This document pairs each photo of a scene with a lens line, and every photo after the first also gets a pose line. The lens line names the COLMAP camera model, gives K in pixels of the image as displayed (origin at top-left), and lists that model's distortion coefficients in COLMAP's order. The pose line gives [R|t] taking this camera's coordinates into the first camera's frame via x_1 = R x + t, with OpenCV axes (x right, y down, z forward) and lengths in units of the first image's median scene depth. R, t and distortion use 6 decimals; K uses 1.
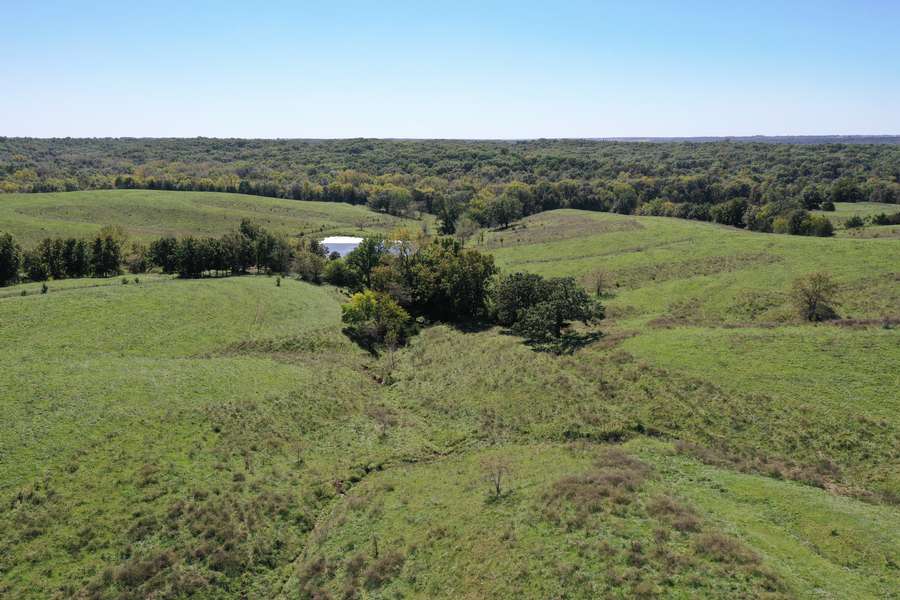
lens RADIAL K [[721.7, 0, 450.1], [0, 721.7, 300.0], [0, 0, 1]] dist [0.011137, 0.005253]
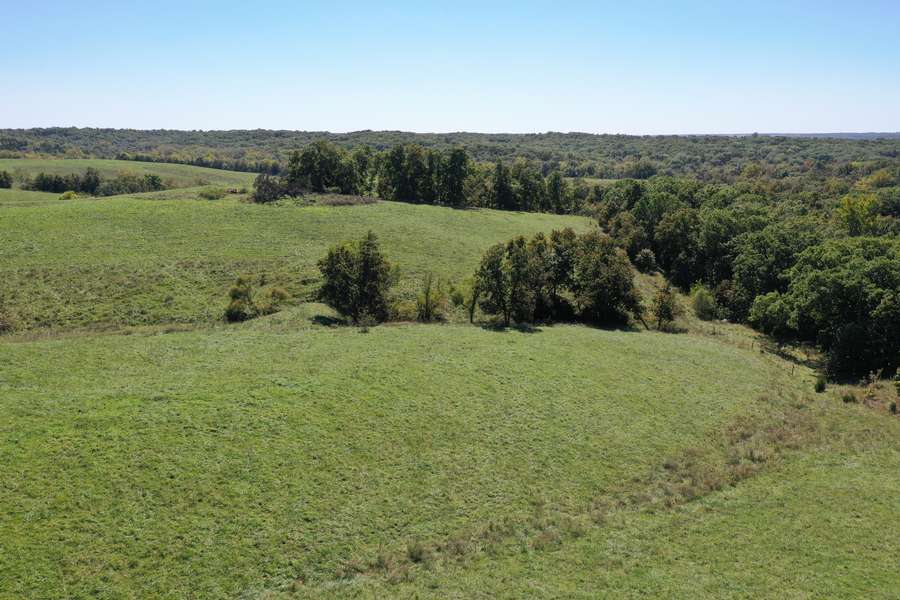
lens RADIAL K [[721.7, 0, 455.2], [0, 721.7, 299.0], [0, 0, 1]] dist [0.011137, 0.005253]
pose [[0.972310, 0.056098, -0.226862, 0.614854], [-0.054760, 0.998425, 0.012191, 0.087878], [0.227188, 0.000569, 0.973851, -0.375098]]
